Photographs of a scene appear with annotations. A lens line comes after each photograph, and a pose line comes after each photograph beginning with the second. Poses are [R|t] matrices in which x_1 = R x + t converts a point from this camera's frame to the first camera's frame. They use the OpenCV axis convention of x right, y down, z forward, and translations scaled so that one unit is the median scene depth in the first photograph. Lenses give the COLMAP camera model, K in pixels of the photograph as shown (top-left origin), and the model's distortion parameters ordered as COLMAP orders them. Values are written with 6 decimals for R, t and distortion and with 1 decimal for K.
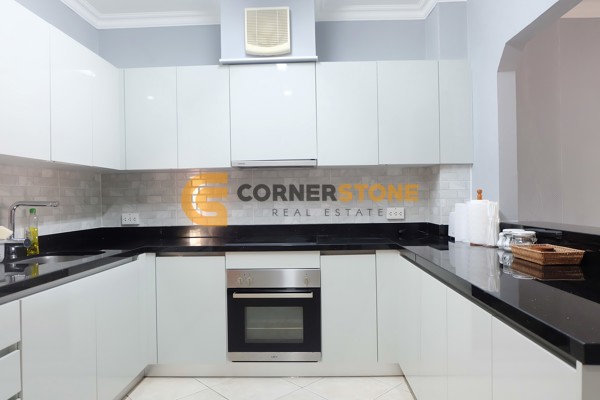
lens RADIAL K [[402.2, 0, 318.6], [0, 402.2, 200.2], [0, 0, 1]] dist [-0.066481, 0.060179]
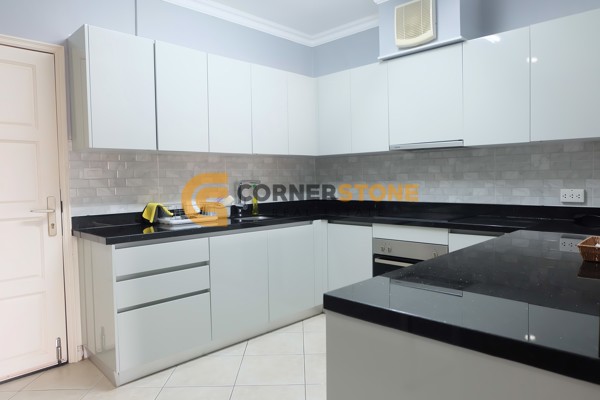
lens RADIAL K [[402.2, 0, 318.6], [0, 402.2, 200.2], [0, 0, 1]] dist [-0.066481, 0.060179]
pose [[0.757964, 0.038891, -0.651136, 0.387127], [-0.000865, 0.998280, 0.058618, -0.008012], [0.652295, -0.043867, 0.756694, -0.004479]]
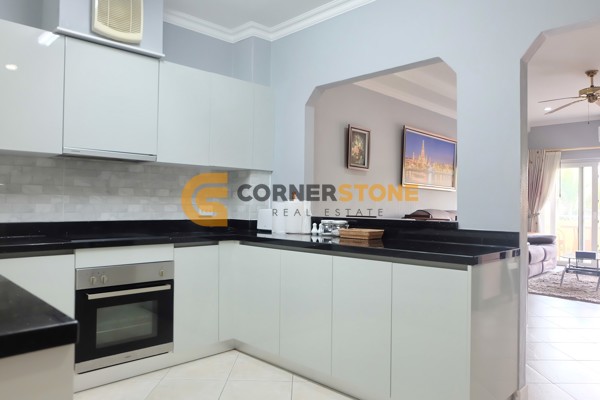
lens RADIAL K [[402.2, 0, 318.6], [0, 402.2, 200.2], [0, 0, 1]] dist [-0.066481, 0.060179]
pose [[0.704317, 0.028762, 0.709302, -0.434987], [-0.018344, 0.999583, -0.022317, 0.027195], [-0.709648, 0.002707, 0.704551, 0.003730]]
